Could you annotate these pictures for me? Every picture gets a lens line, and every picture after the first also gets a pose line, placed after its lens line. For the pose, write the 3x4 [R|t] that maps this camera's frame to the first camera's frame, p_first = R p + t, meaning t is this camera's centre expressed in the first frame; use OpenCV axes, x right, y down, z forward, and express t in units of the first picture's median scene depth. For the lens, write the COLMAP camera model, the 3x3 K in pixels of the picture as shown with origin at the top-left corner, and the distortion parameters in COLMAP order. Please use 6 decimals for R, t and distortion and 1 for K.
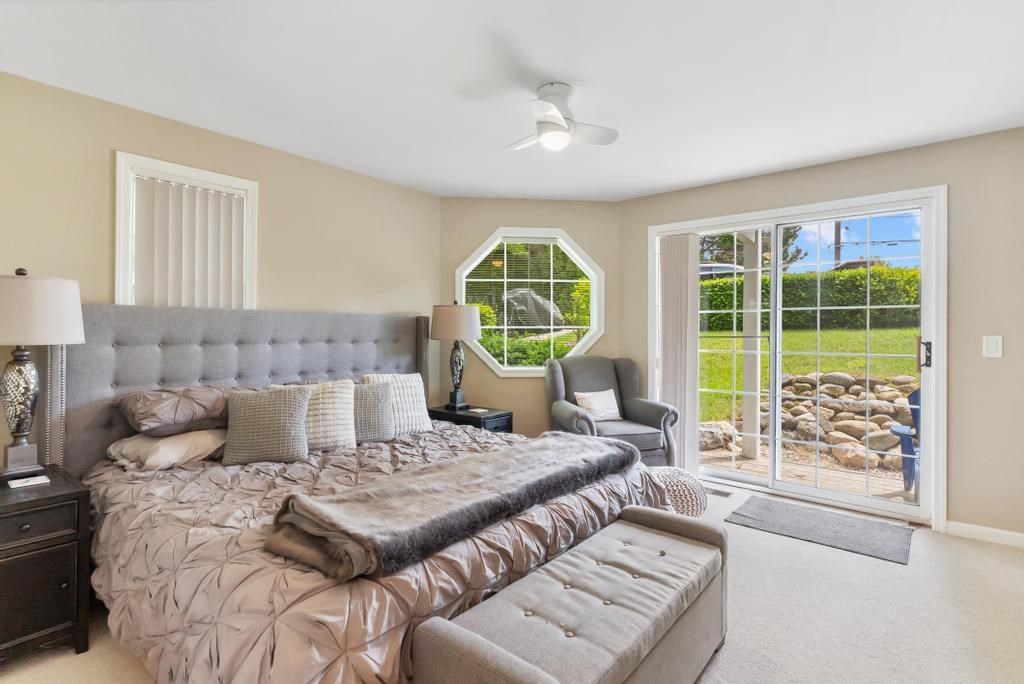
lens RADIAL K [[491.0, 0, 513.4], [0, 491.0, 339.2], [0, 0, 1]] dist [0.004535, 0.000246]
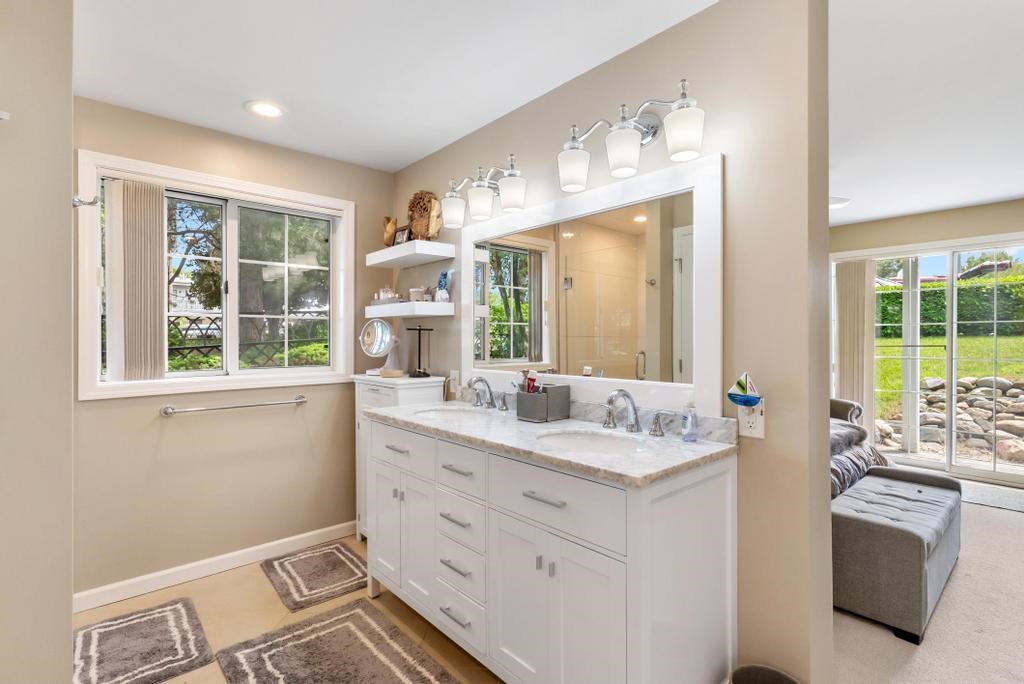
lens RADIAL K [[483.2, 0, 513.1], [0, 483.2, 343.8], [0, 0, 1]] dist [-0.000230, -0.000292]
pose [[0.988486, -0.004646, -0.151244, -0.305024], [0.004390, 0.999988, -0.002026, -0.010545], [0.151251, 0.001339, 0.988494, -0.286128]]
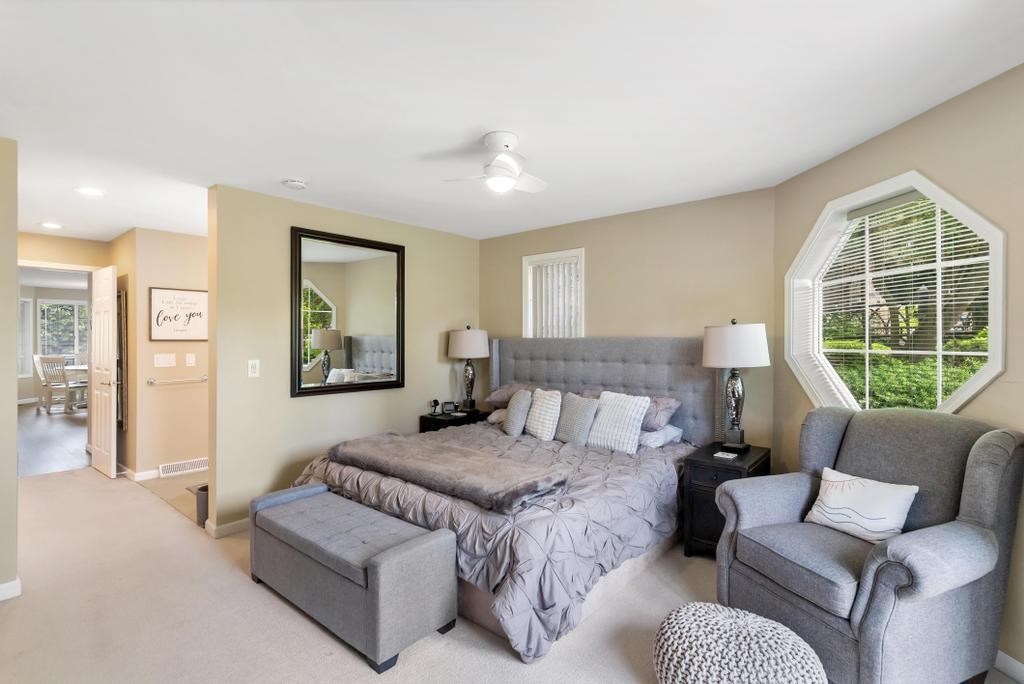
lens RADIAL K [[483.2, 0, 513.1], [0, 483.2, 343.8], [0, 0, 1]] dist [-0.000230, -0.000292]
pose [[-0.005680, 0.010452, -0.999929, 0.698497], [-0.008561, 0.999908, 0.010501, -0.042794], [0.999947, 0.008620, -0.005590, 0.625793]]
